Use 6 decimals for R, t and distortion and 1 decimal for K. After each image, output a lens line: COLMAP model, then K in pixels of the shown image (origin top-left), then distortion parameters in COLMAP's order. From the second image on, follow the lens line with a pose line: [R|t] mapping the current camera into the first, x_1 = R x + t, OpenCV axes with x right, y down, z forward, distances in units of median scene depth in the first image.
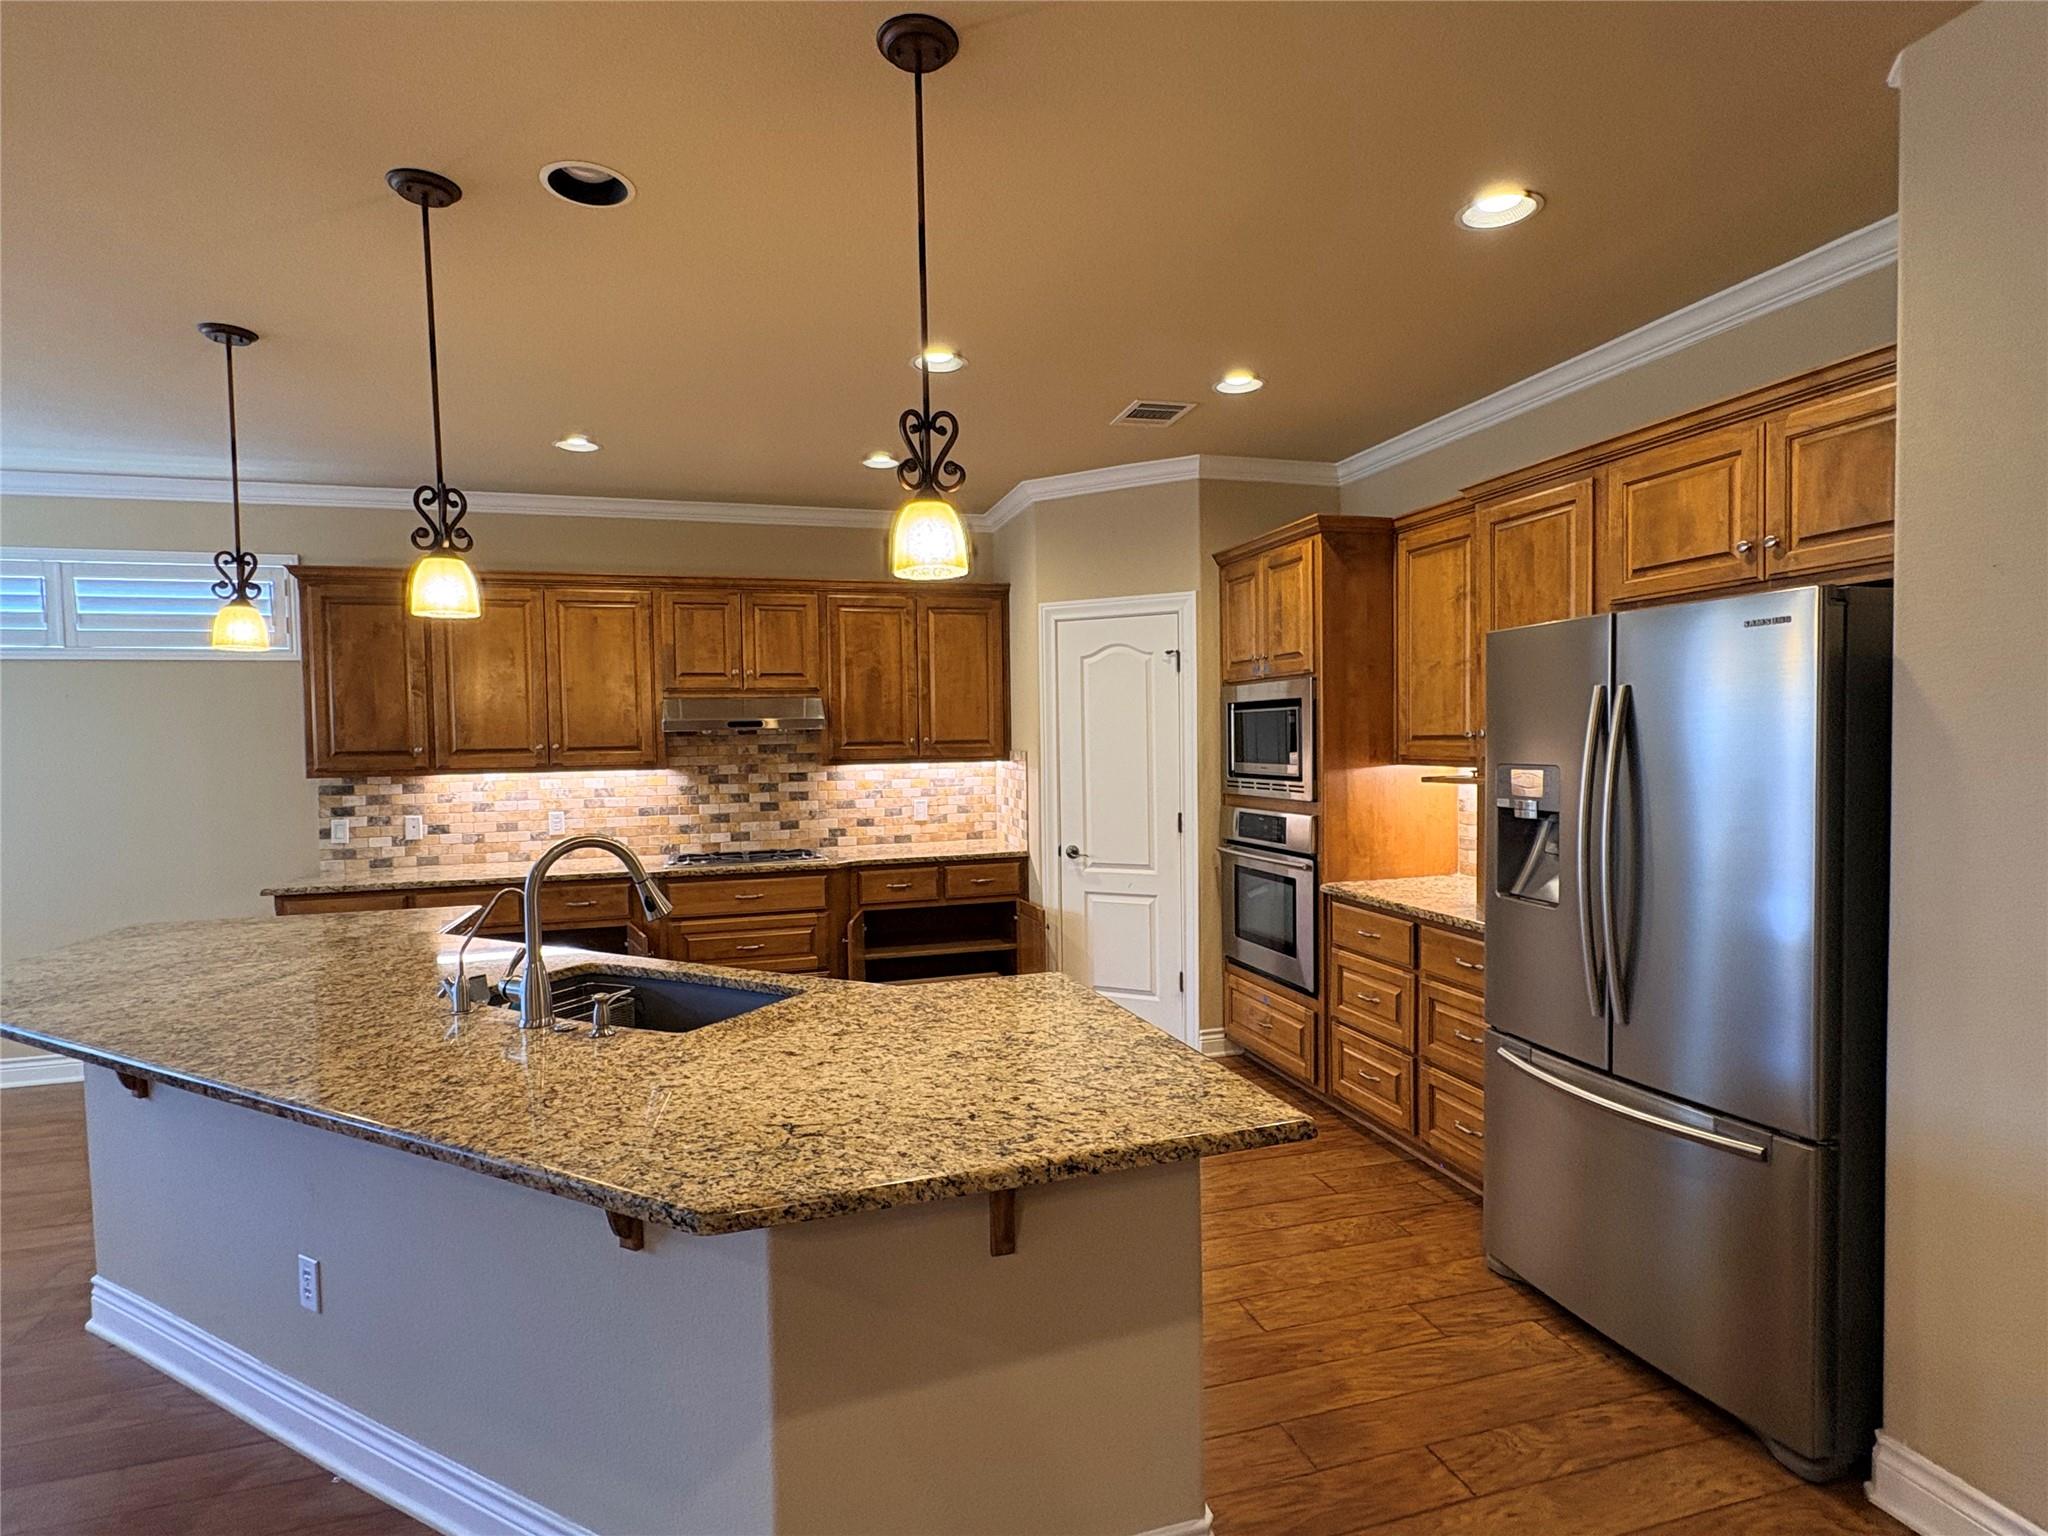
lens RADIAL K [[1030.1, 0, 1018.2], [0, 1030.1, 772.7], [0, 0, 1]] dist [-0.005742, 0.000389]
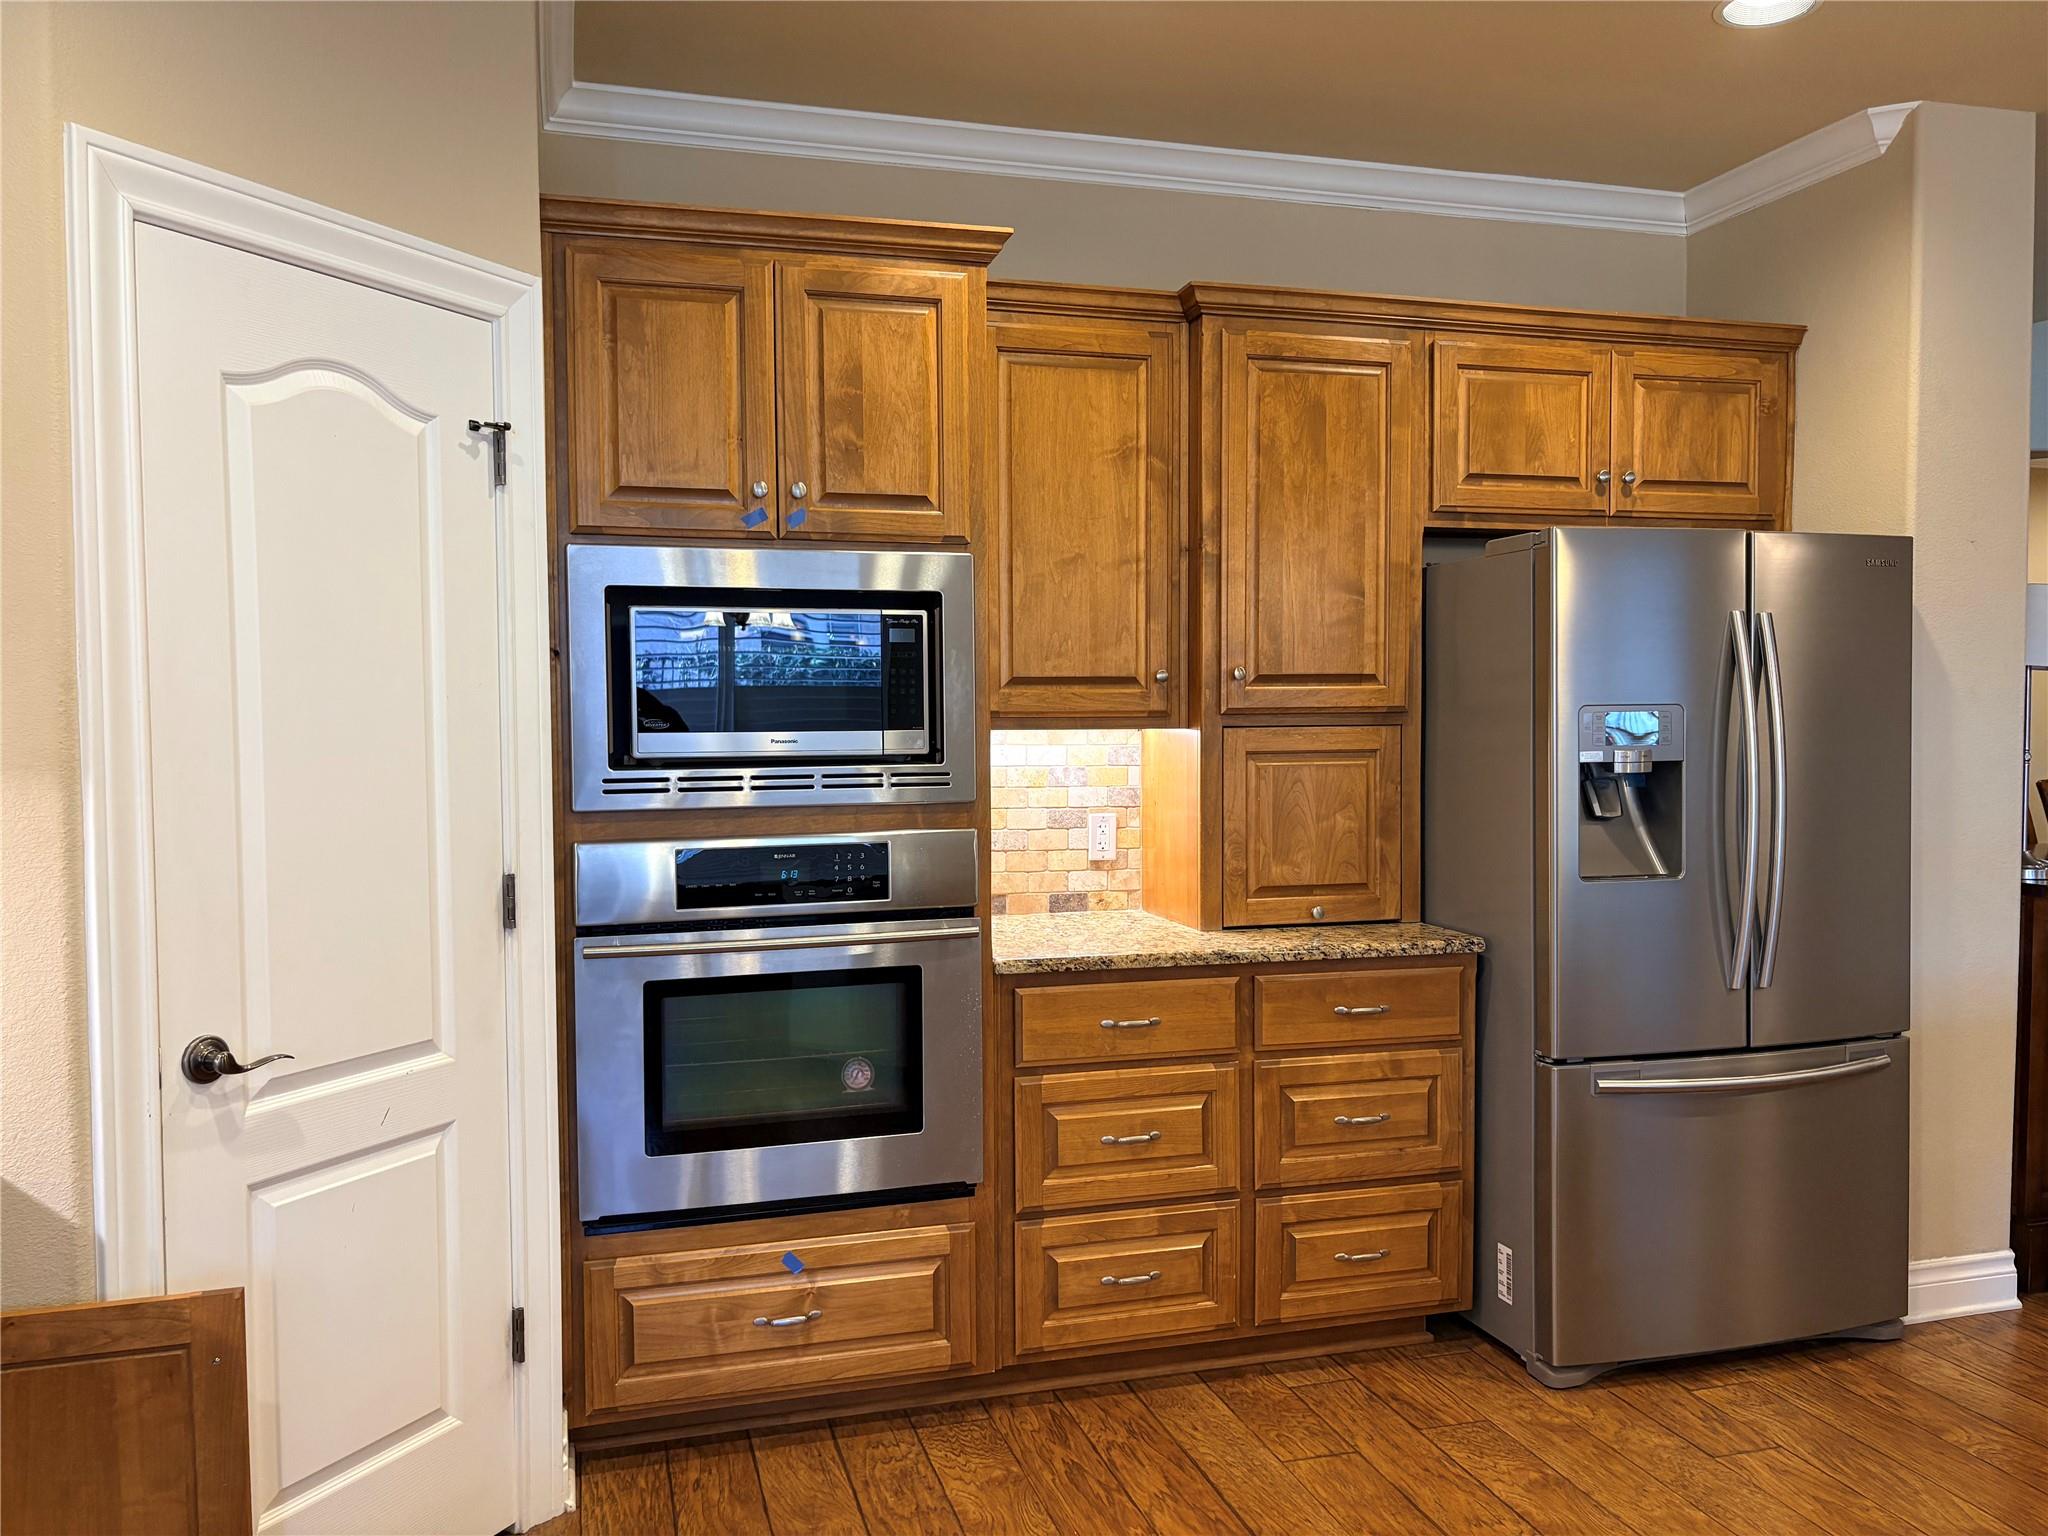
lens RADIAL K [[1549.5, 0, 1023.2], [0, 1549.5, 776.3], [0, 0, 1]] dist [0.024126, -0.012966]
pose [[0.008203, -0.026863, 0.999605, -0.385073], [0.043085, 0.998720, 0.026486, -0.002625], [-0.999038, 0.042851, 0.009349, 0.801485]]
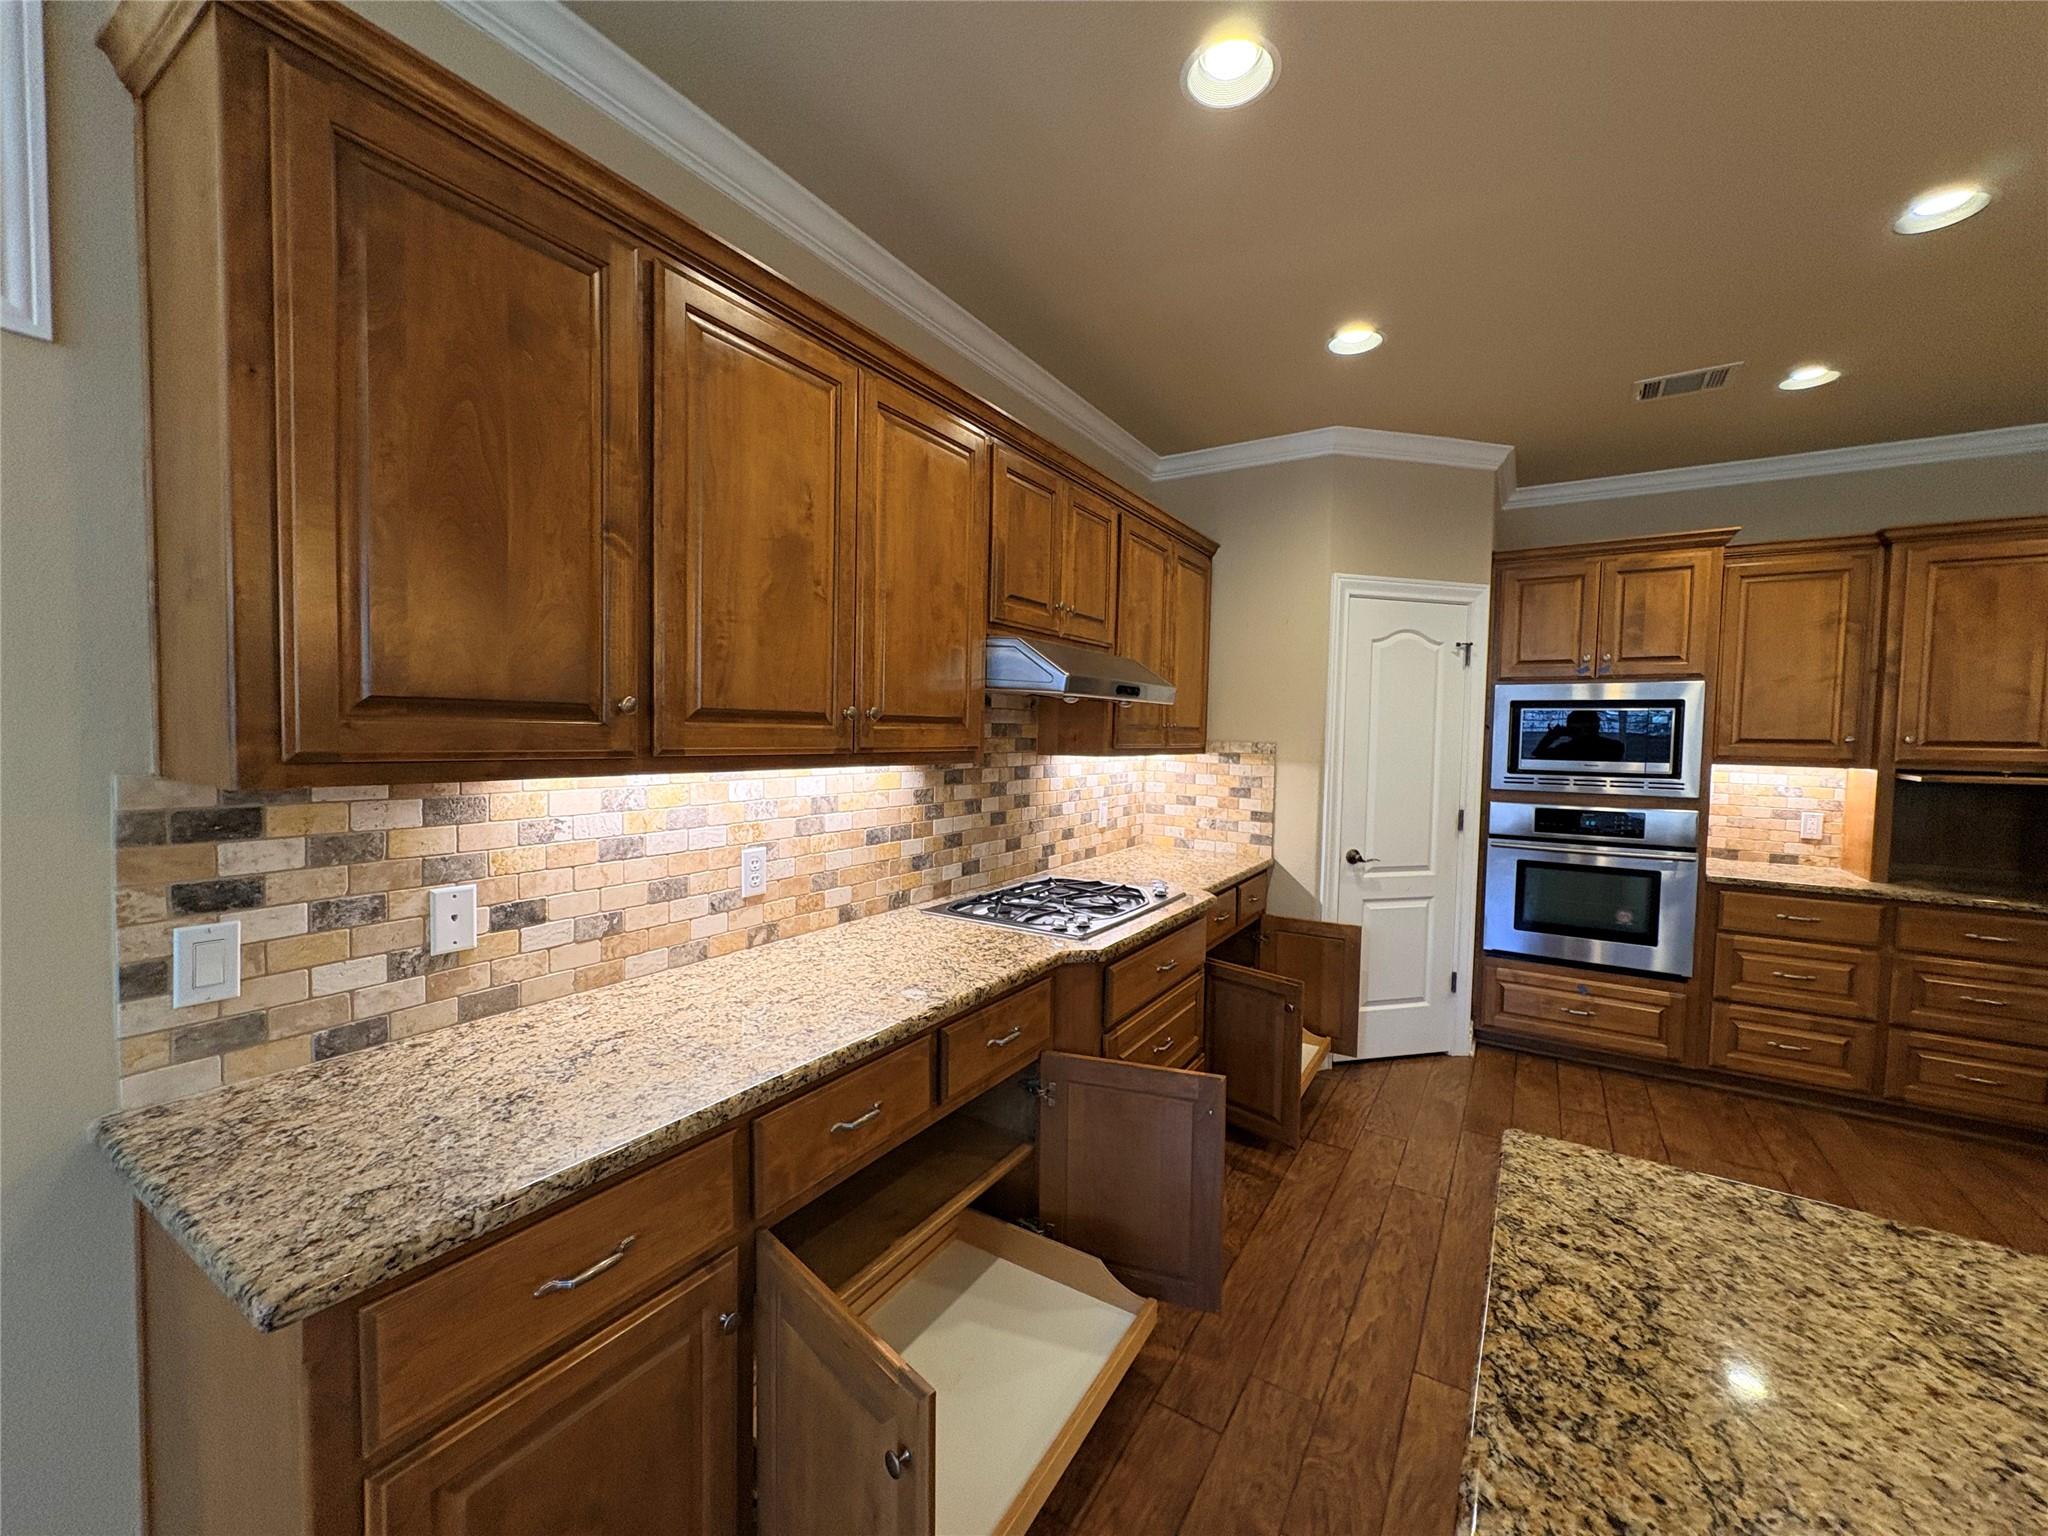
lens RADIAL K [[815.3, 0, 1023.9], [0, 815.3, 770.8], [0, 0, 1]] dist [0.001775, -0.000386]
pose [[0.750223, -0.000662, 0.661184, -0.657243], [-0.007140, 0.999933, 0.009103, -0.002449], [-0.661146, -0.011550, 0.750168, 0.685682]]
